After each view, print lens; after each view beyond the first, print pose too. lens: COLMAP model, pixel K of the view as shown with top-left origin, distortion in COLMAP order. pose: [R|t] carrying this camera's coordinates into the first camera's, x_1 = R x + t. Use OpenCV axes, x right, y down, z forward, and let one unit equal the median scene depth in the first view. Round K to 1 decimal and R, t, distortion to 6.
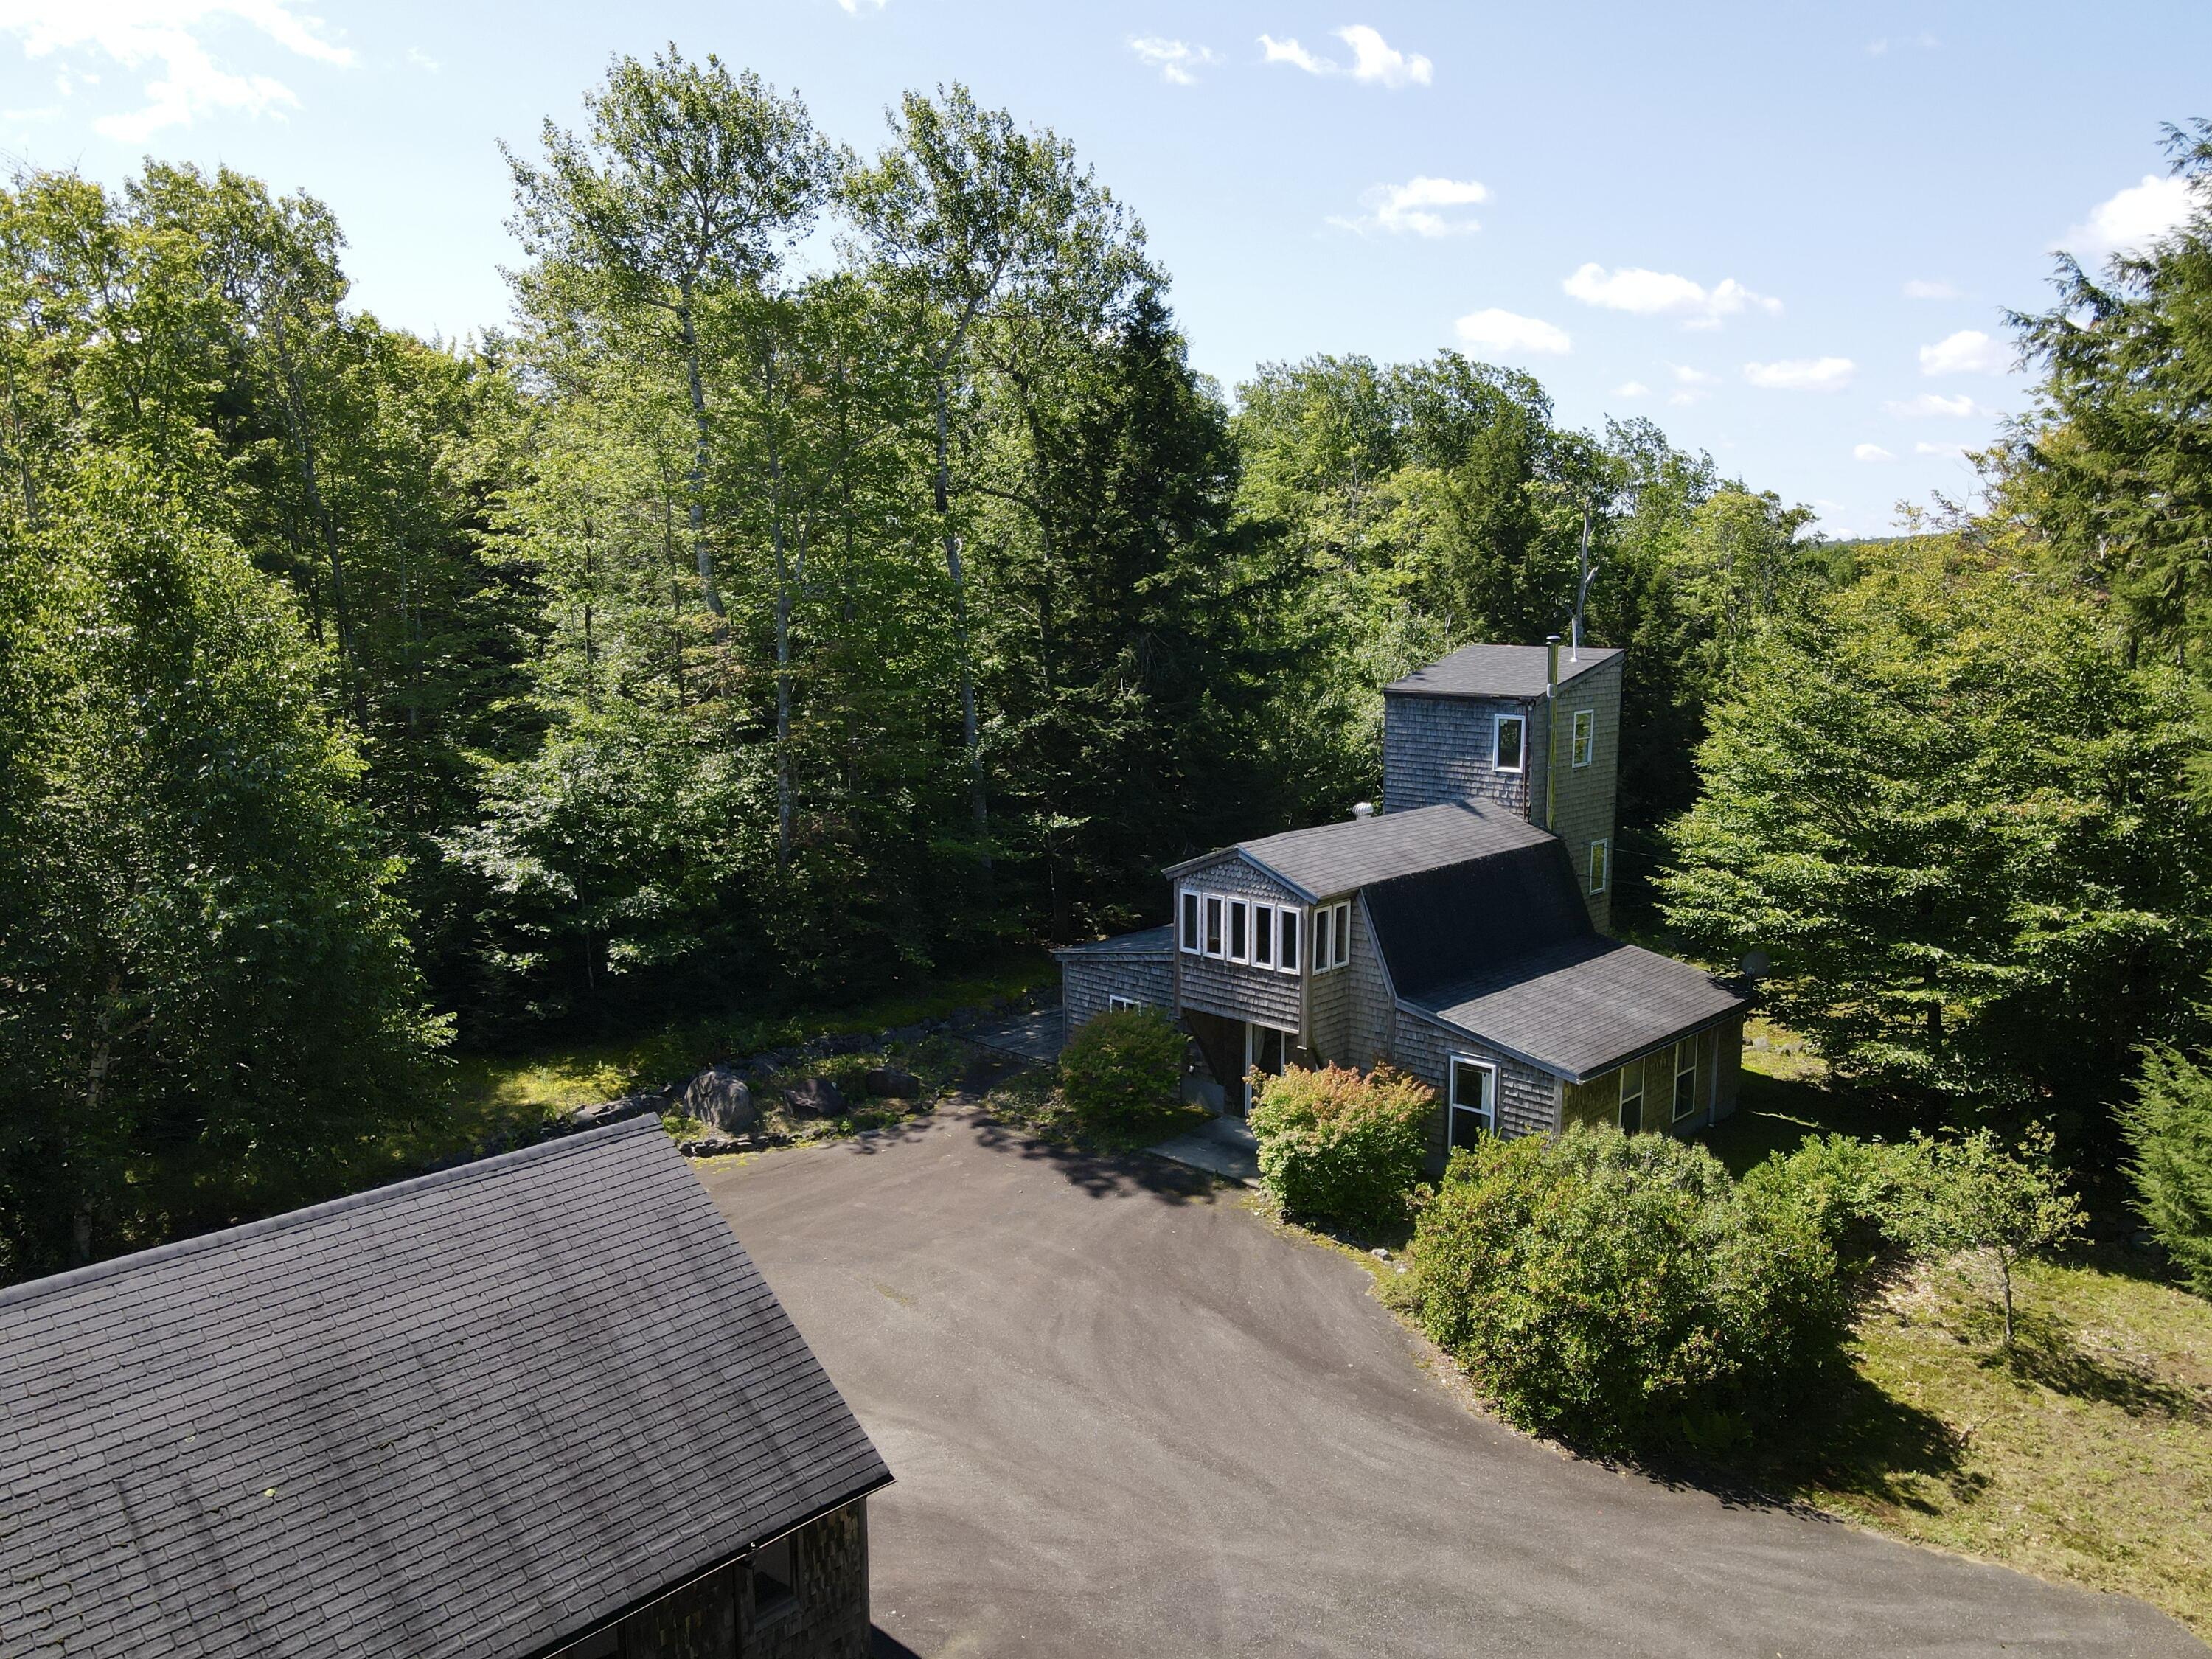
lens RADIAL K [[1620.0, 0, 1092.4], [0, 1620.0, 837.3], [0, 0, 1]] dist [-0.009908, 0.044978]
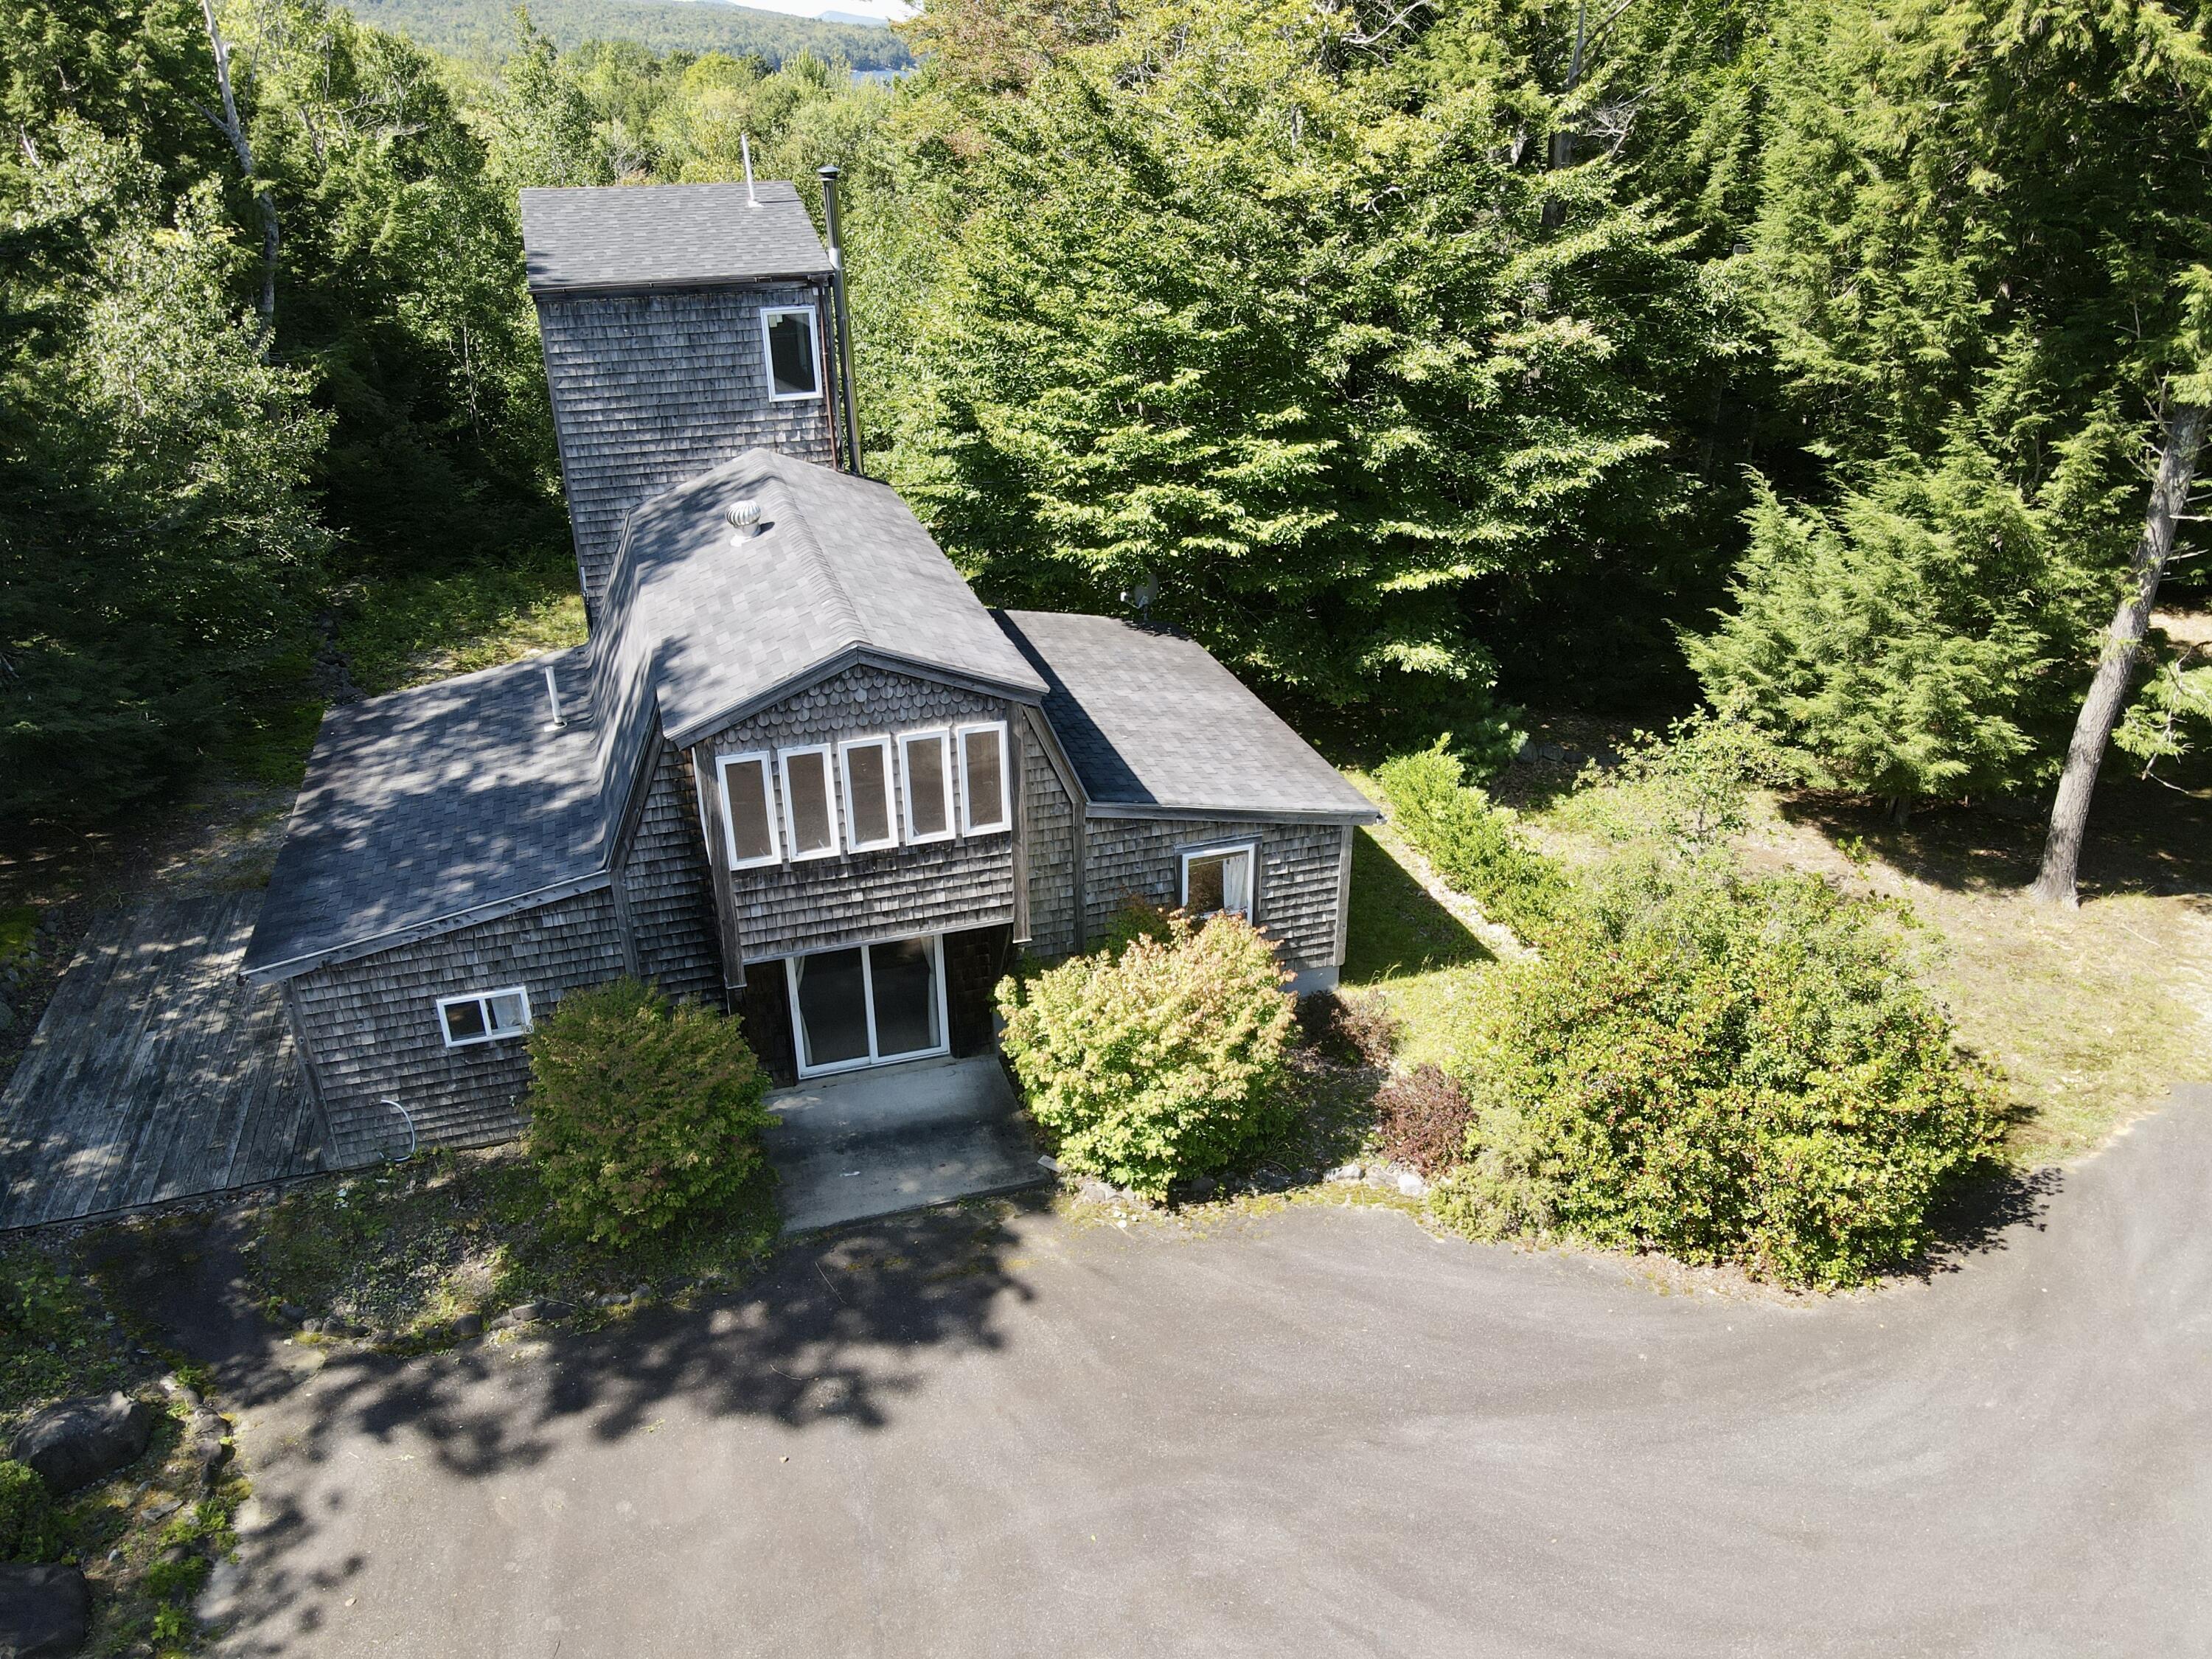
lens RADIAL K [[1620.2, 0, 1101.9], [0, 1620.2, 832.2], [0, 0, 1]] dist [0.009289, 0.006355]
pose [[0.476225, -0.386274, 0.789938, -0.308239], [0.148883, 0.920798, 0.360507, -0.115488], [-0.866628, -0.054074, 0.496017, 0.687187]]
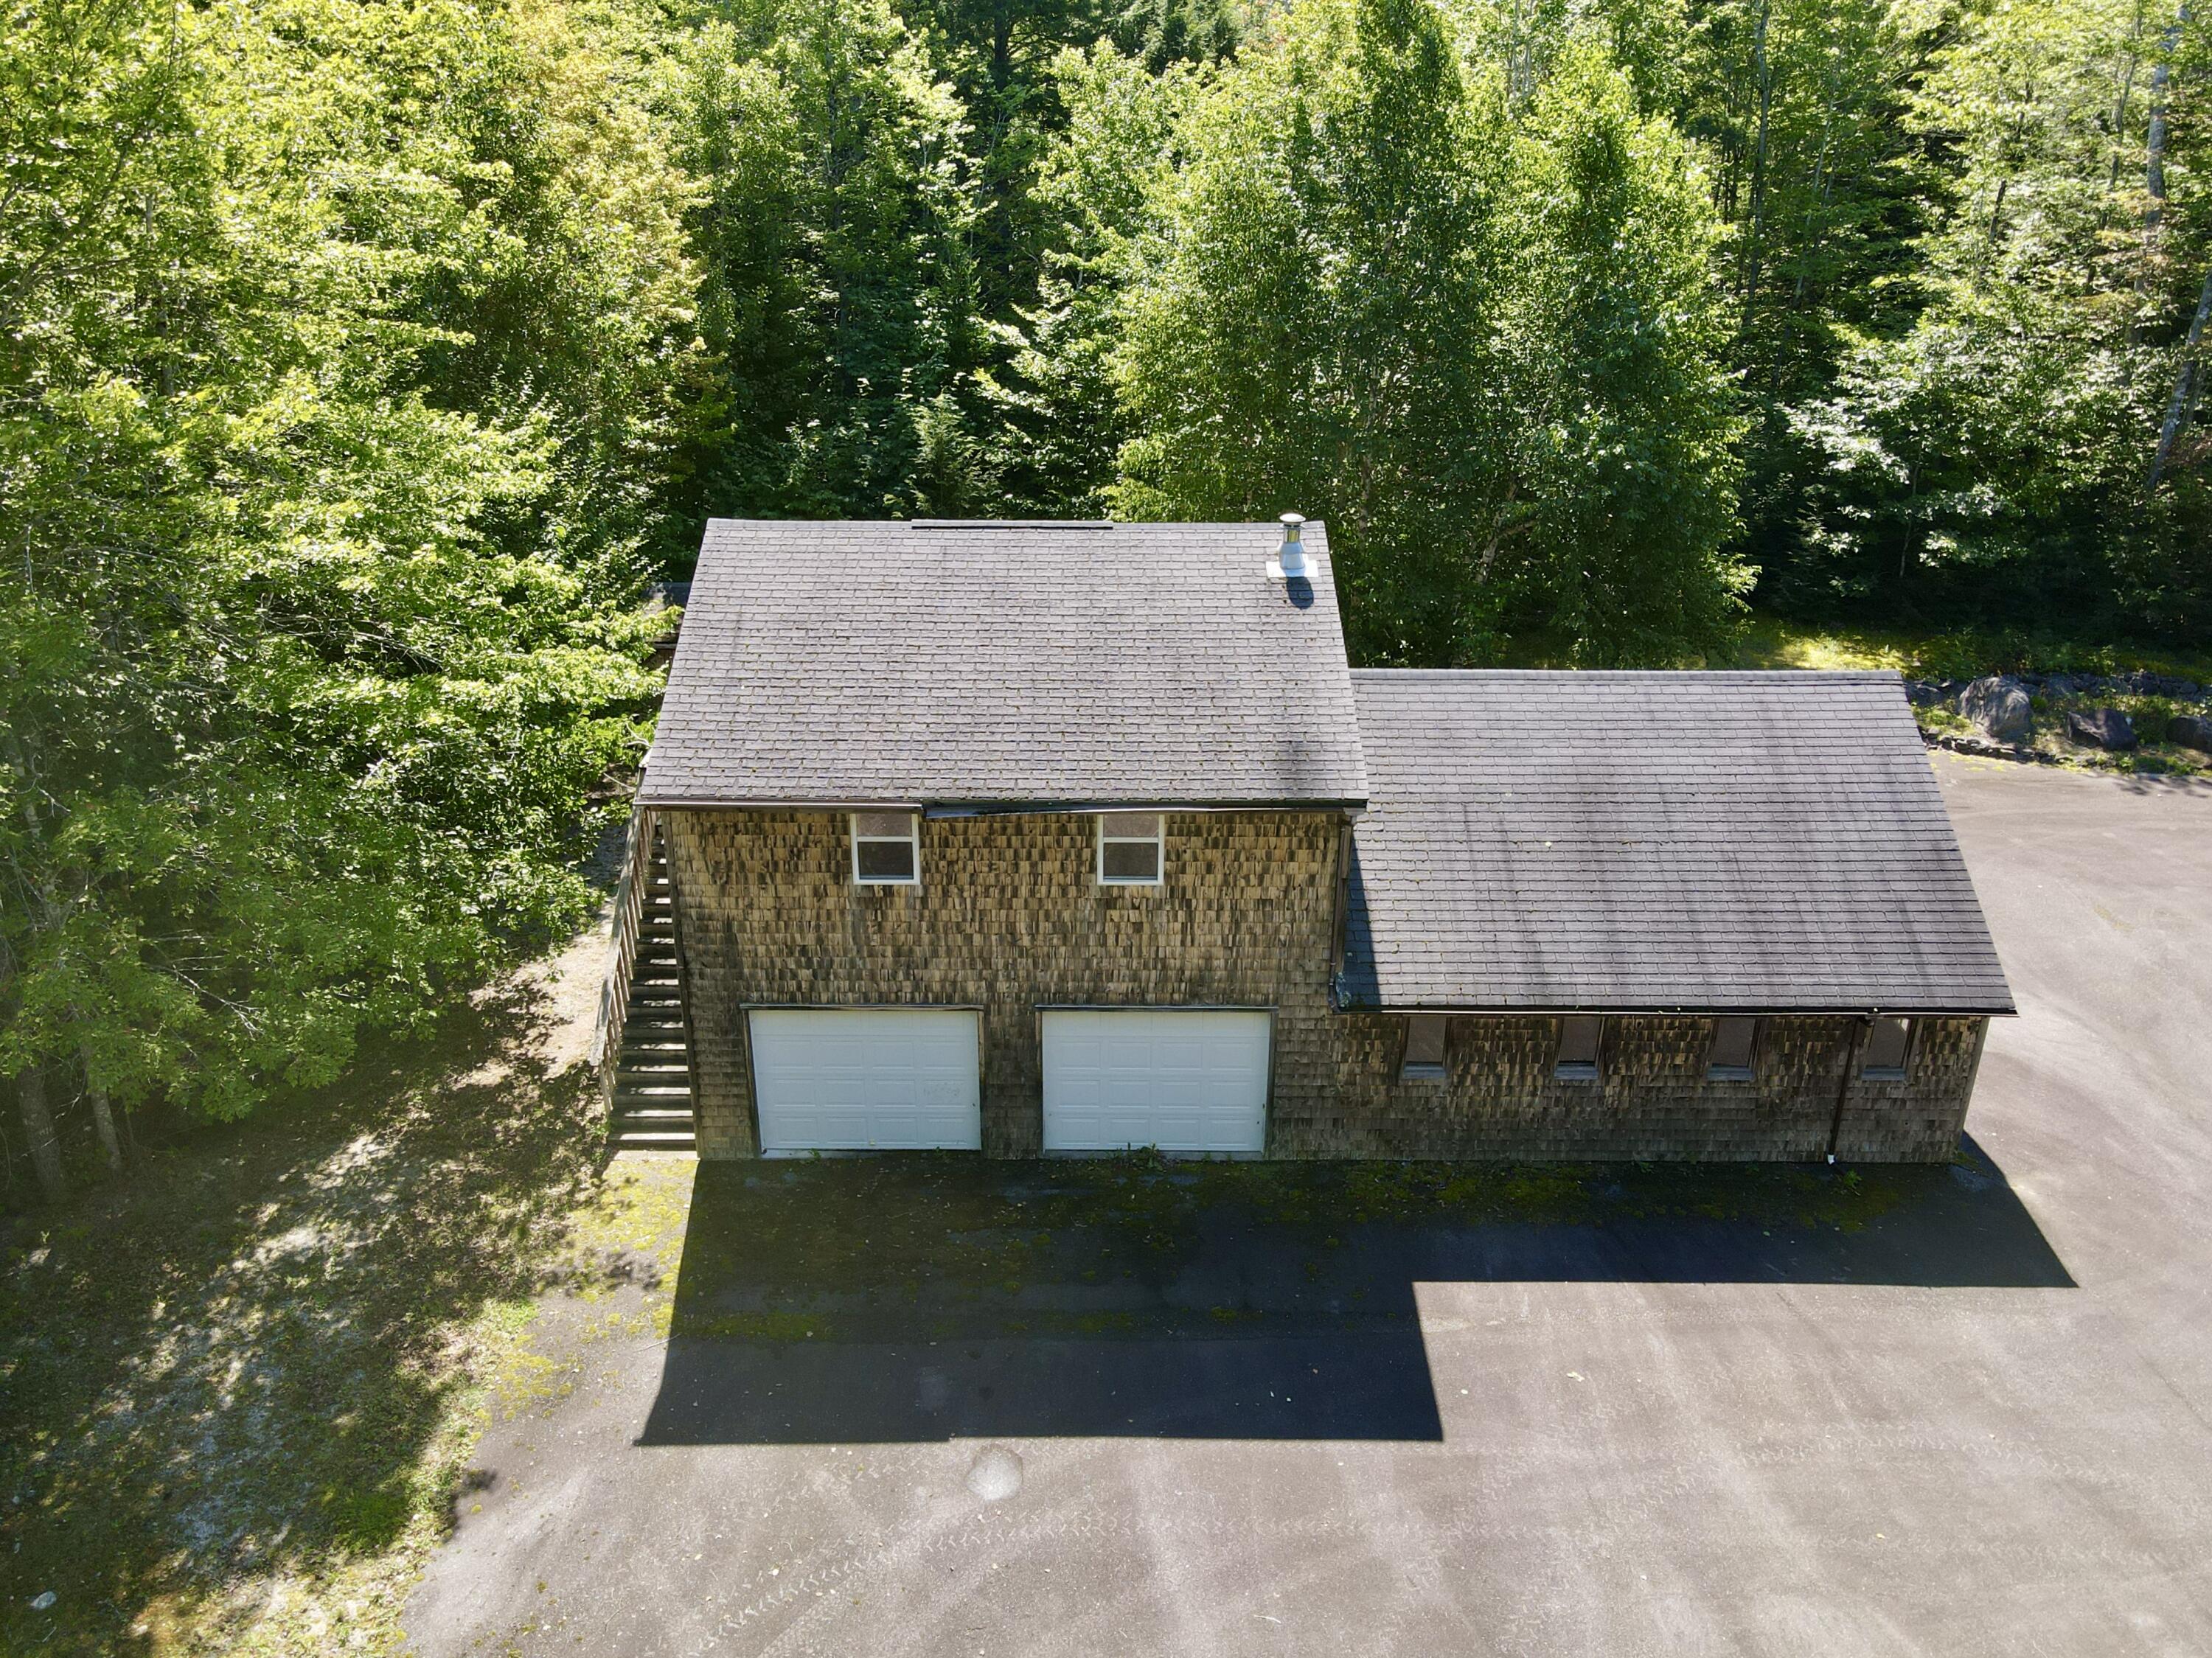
lens RADIAL K [[1652.3, 0, 1095.5], [0, 1652.3, 844.1], [0, 0, 1]] dist [0.008331, 0.001653]
pose [[0.703028, 0.292001, -0.648450, 0.079857], [-0.121254, 0.947683, 0.295288, 0.006675], [0.700749, -0.128969, 0.701654, -0.150391]]
